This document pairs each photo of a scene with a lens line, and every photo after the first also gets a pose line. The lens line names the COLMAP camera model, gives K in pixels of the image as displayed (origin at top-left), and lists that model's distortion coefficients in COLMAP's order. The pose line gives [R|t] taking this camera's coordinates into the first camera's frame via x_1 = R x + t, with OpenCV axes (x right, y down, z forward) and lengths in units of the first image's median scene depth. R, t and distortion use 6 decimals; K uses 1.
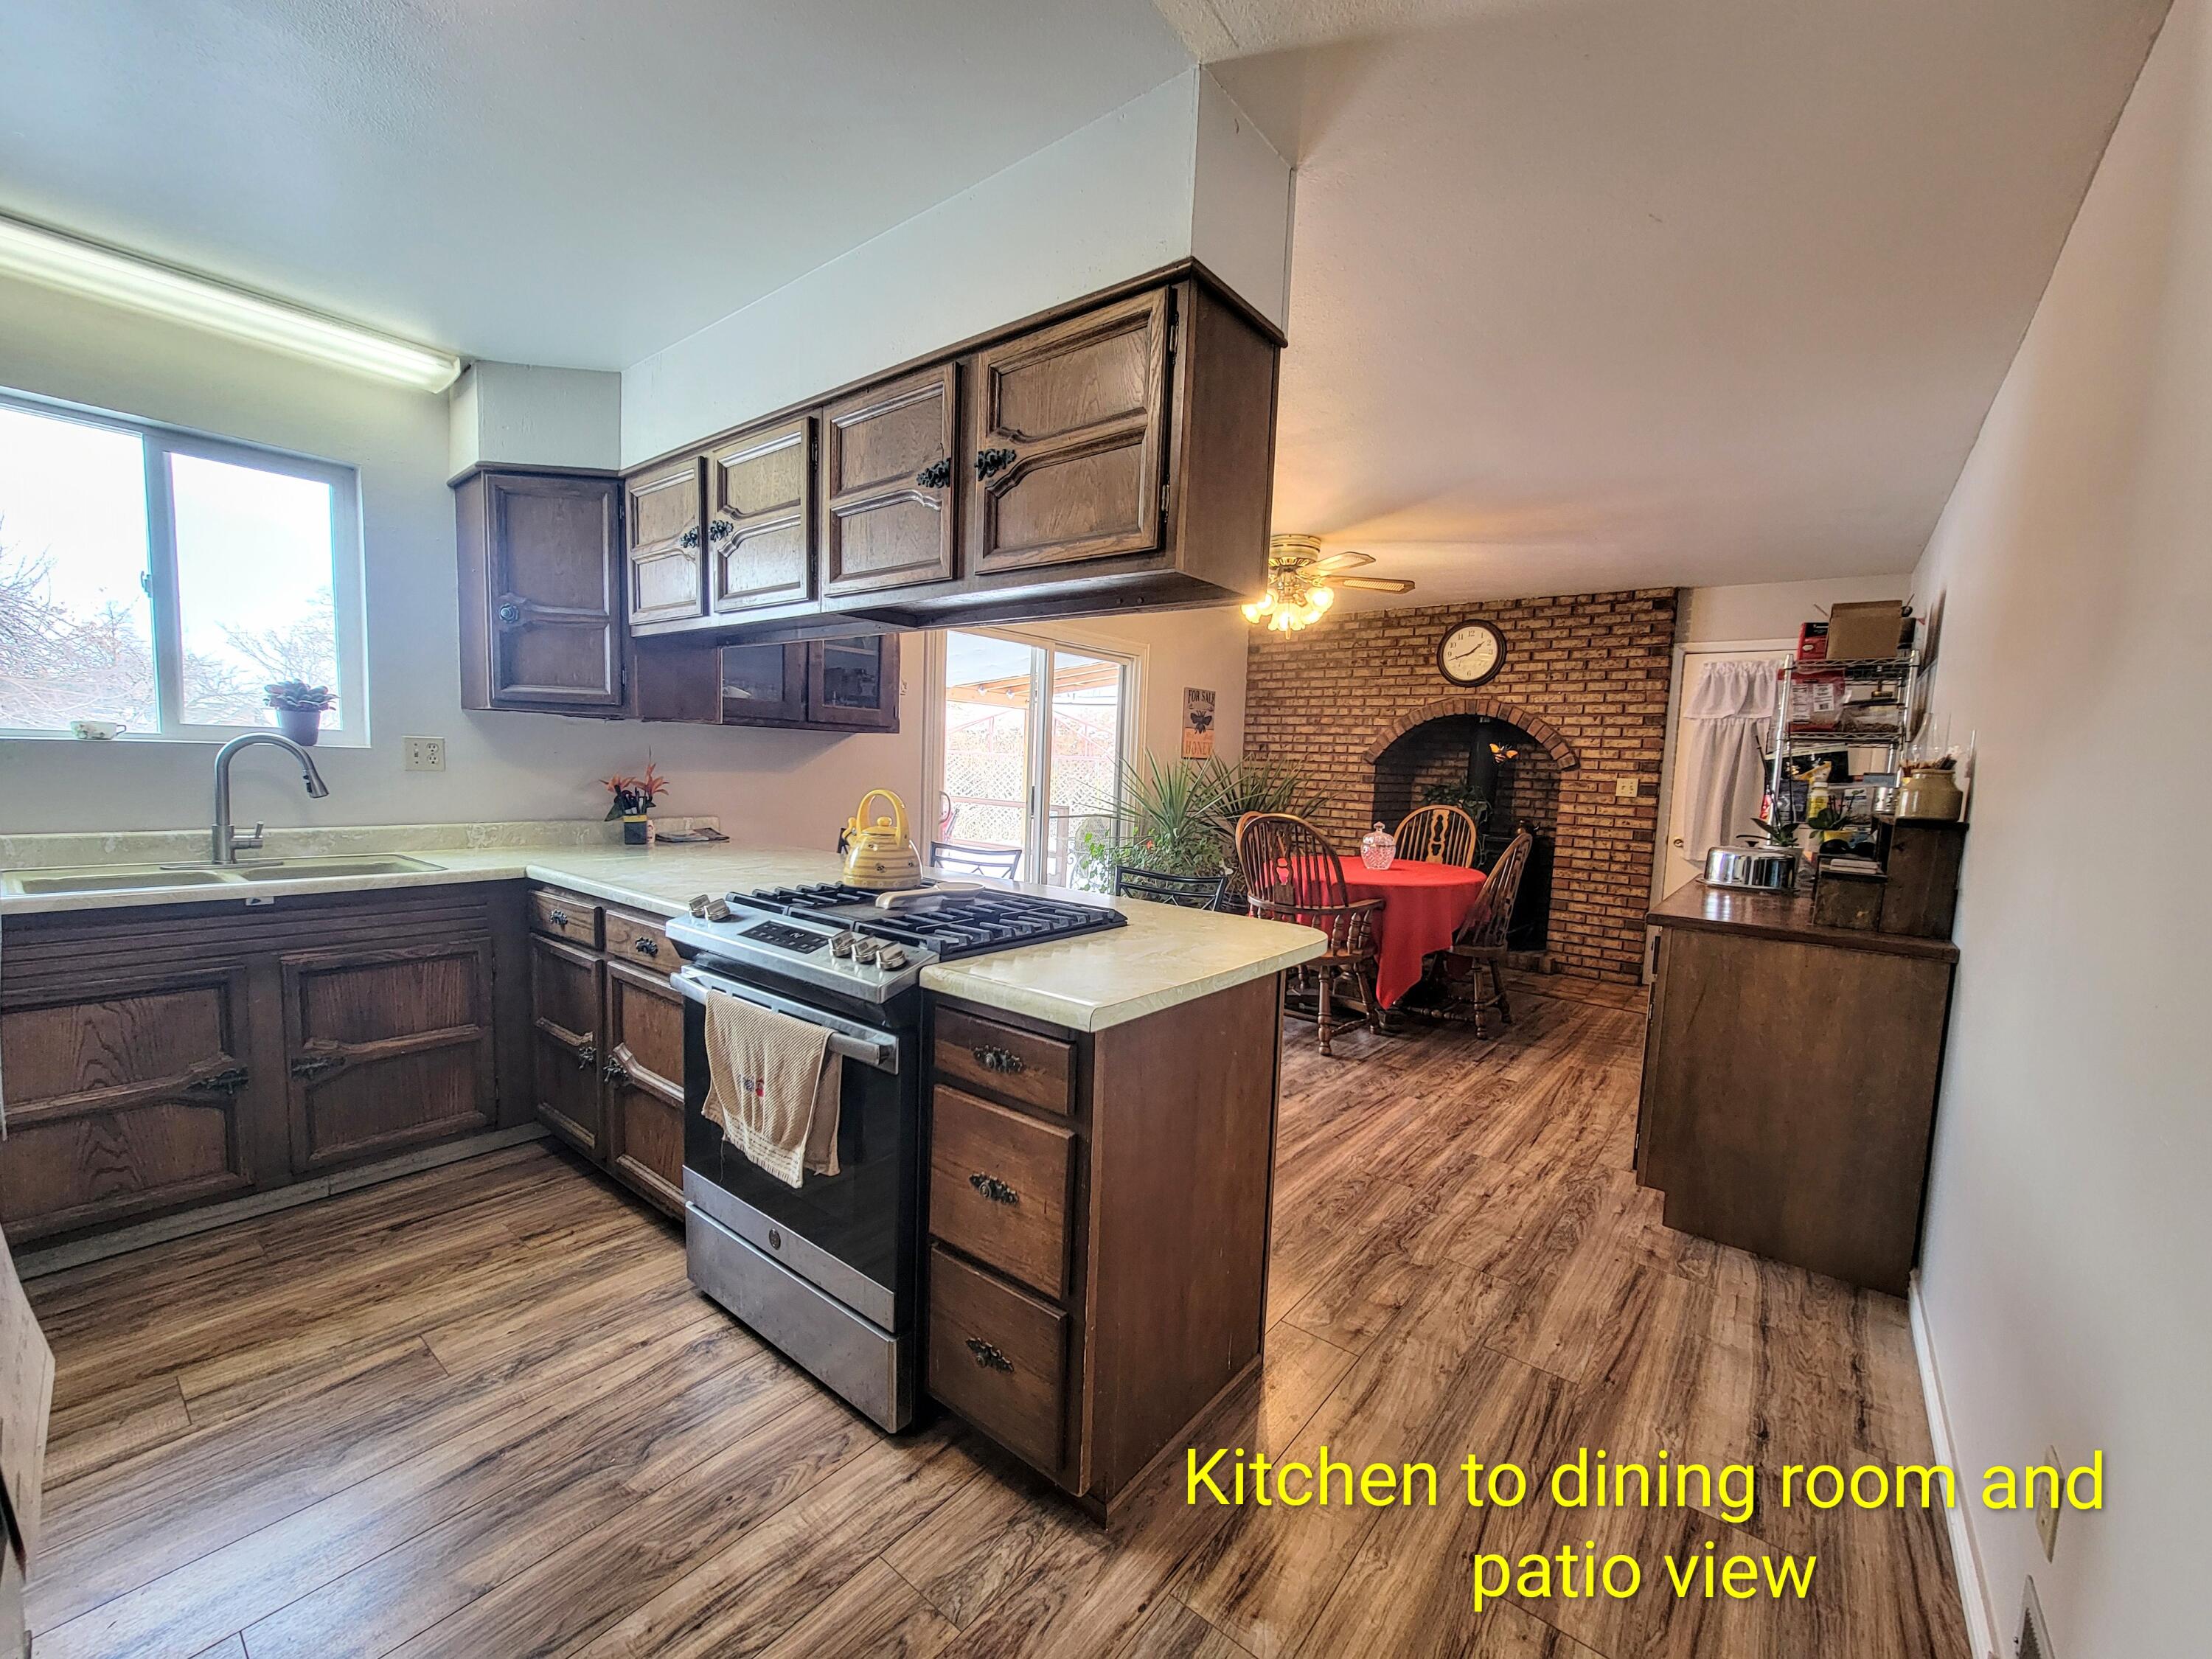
lens RADIAL K [[902.4, 0, 1103.4], [0, 902.4, 841.5], [0, 0, 1]] dist [-0.001378, 0.000094]
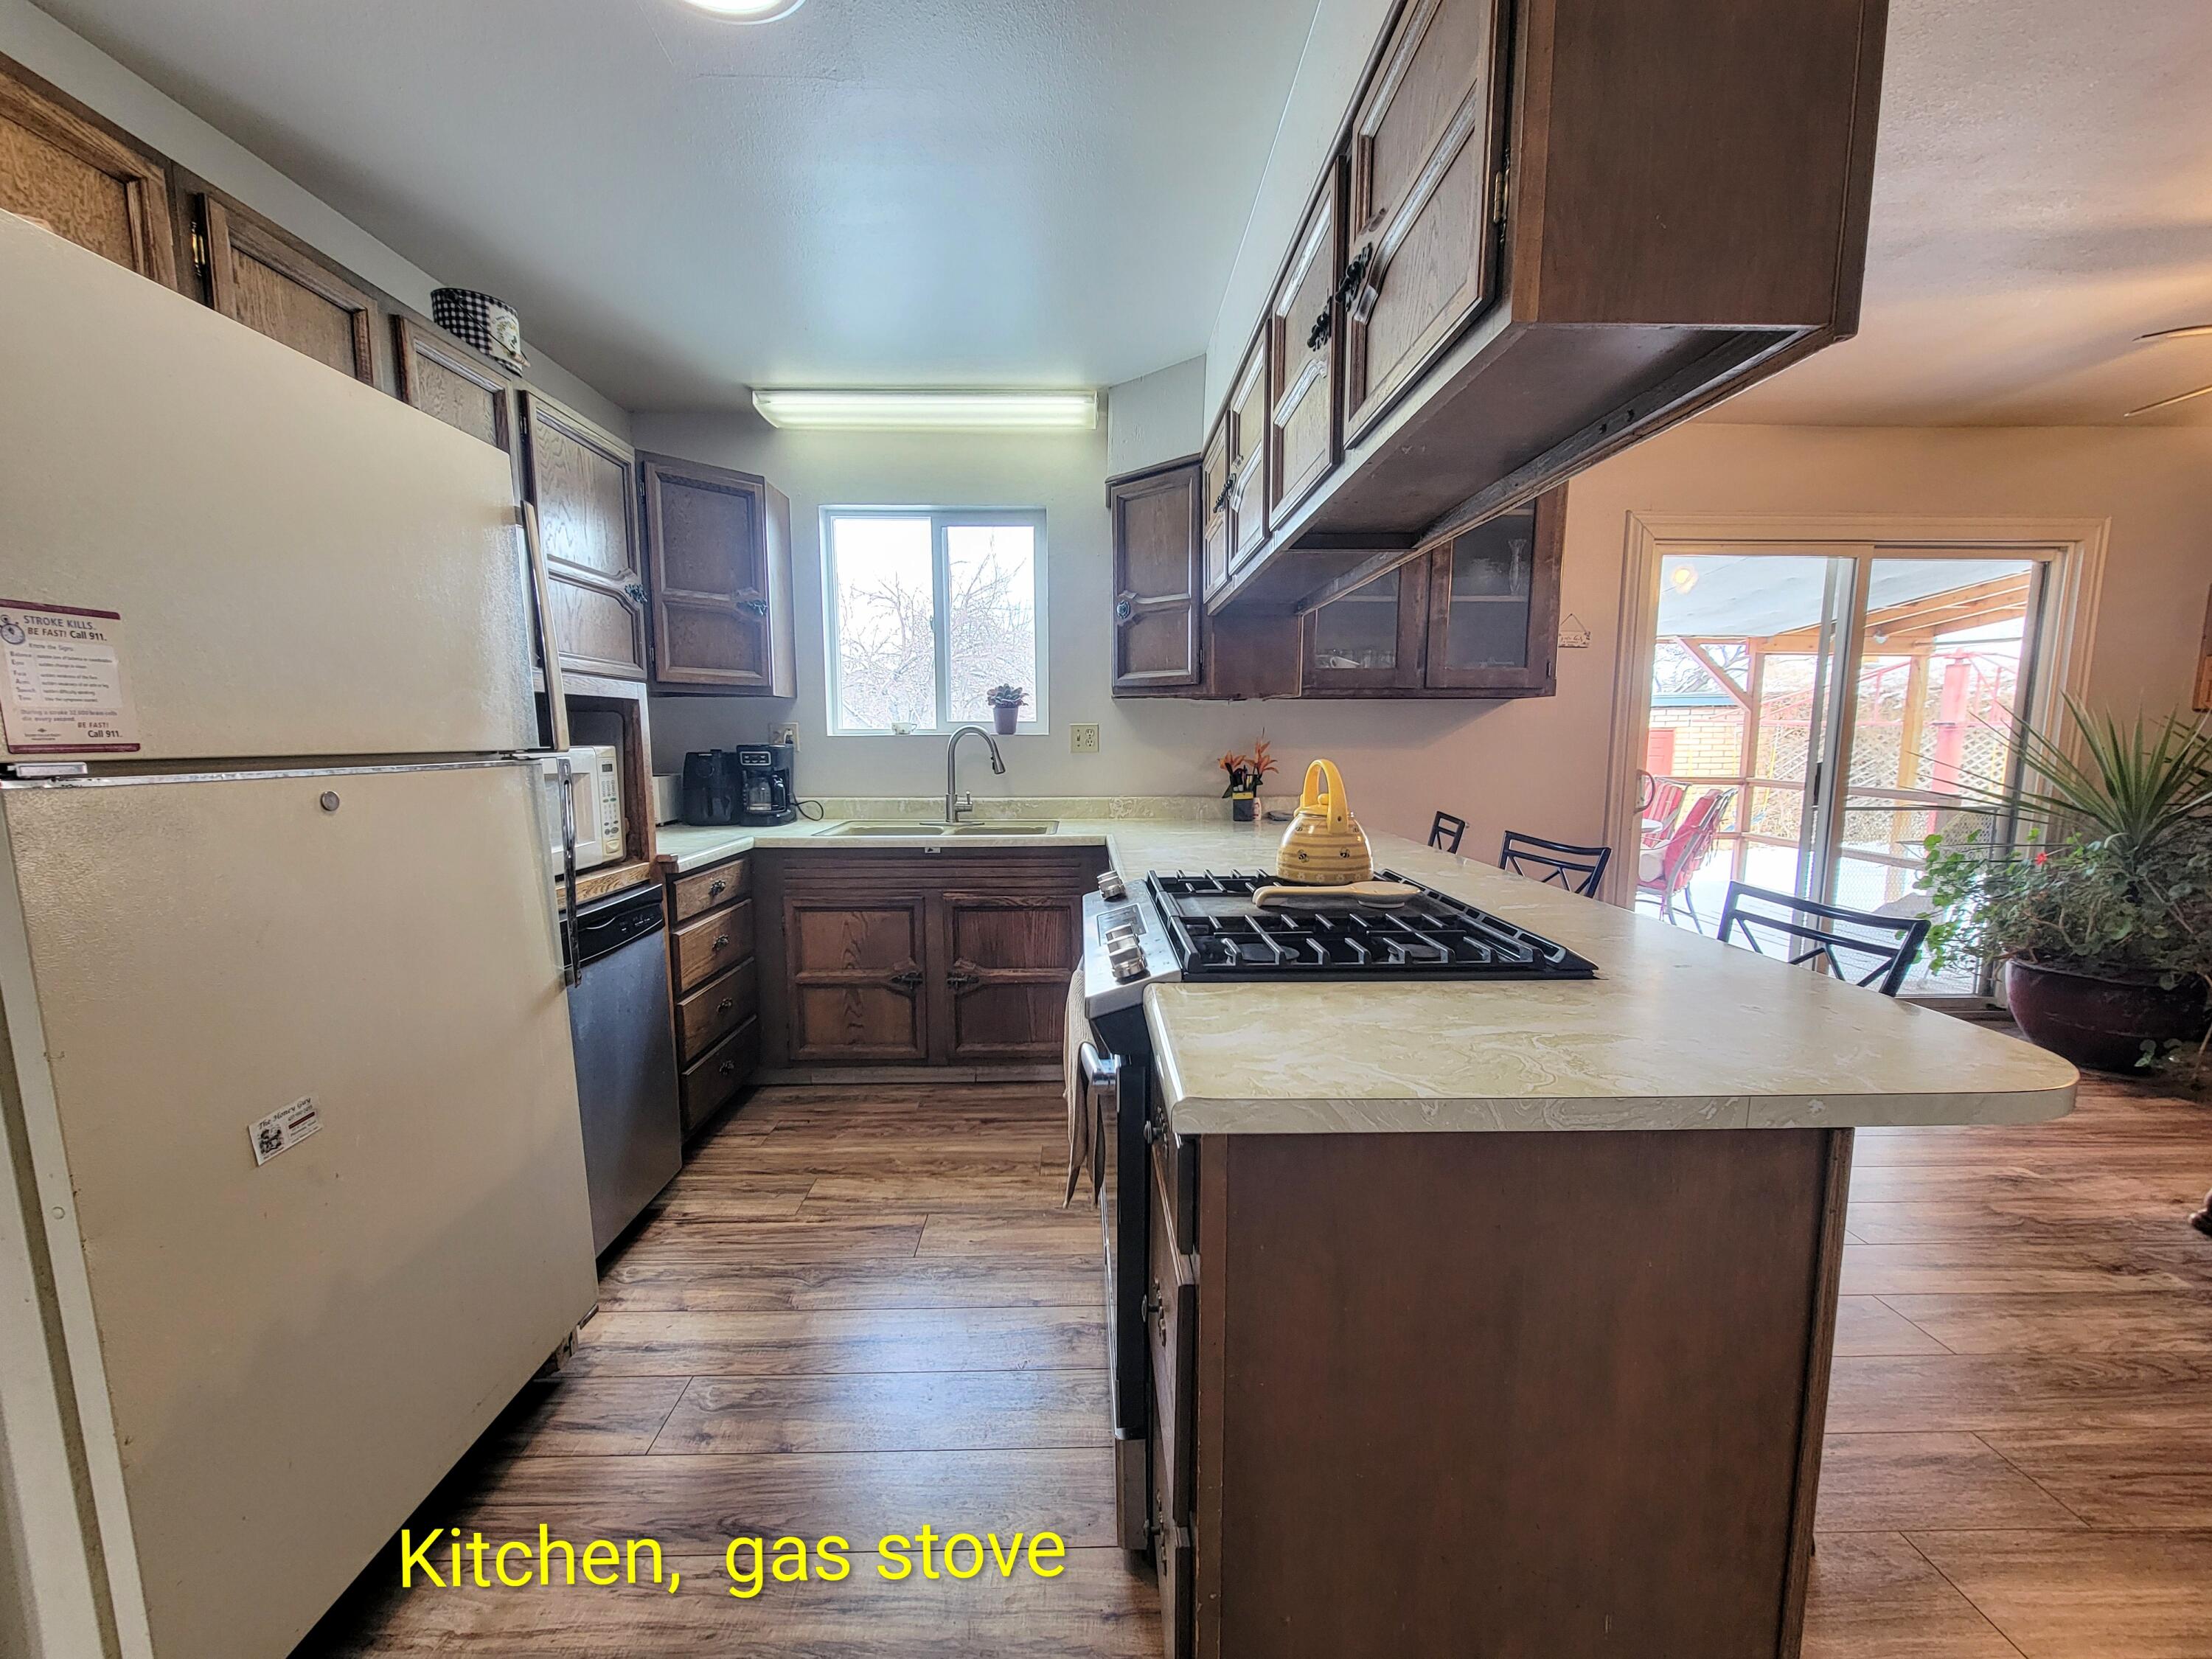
lens RADIAL K [[902.4, 0, 1103.4], [0, 902.4, 841.5], [0, 0, 1]] dist [-0.001378, 0.000094]
pose [[0.638256, 0.054649, -0.767882, 0.237478], [-0.043082, 0.998450, 0.035248, -0.004460], [0.768618, 0.010585, 0.639621, 0.319014]]
